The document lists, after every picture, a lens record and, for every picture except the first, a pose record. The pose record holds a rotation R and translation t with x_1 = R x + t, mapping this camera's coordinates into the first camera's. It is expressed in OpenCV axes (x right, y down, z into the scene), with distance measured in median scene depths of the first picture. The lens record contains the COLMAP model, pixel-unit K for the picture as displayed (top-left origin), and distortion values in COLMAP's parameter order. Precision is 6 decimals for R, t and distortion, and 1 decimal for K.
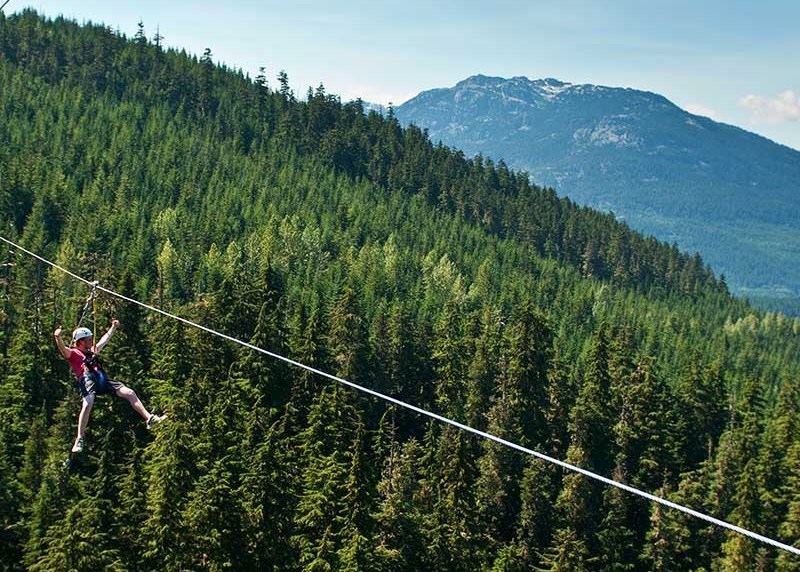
lens RADIAL K [[1515.0, 0, 399.8], [0, 1515.0, 285.7], [0, 0, 1]] dist [0.036771, 0.000000]
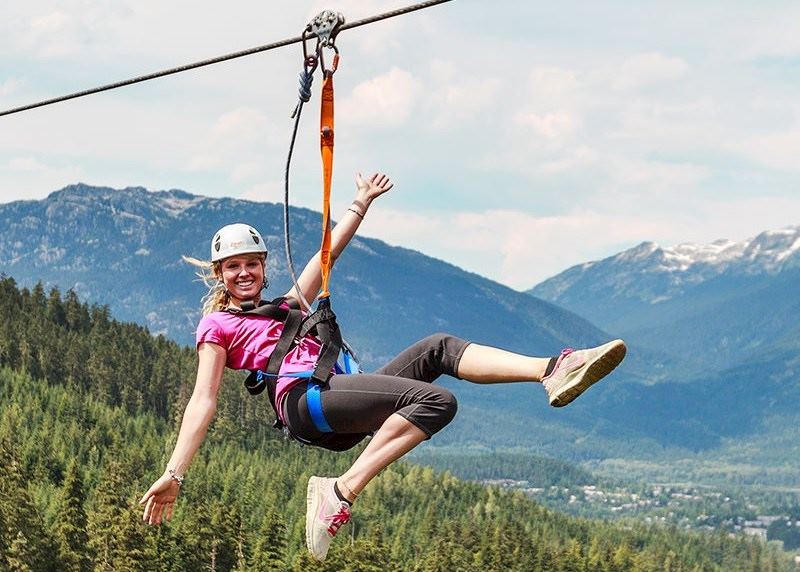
lens RADIAL K [[1515.0, 0, 400.1], [0, 1515.0, 286.4], [0, 0, 1]] dist [0.036771, 0.000000]
pose [[0.929832, -0.007630, 0.367904, -0.082631], [0.035871, 0.996903, -0.069984, -0.025914], [-0.366231, 0.078270, 0.927226, 0.220964]]
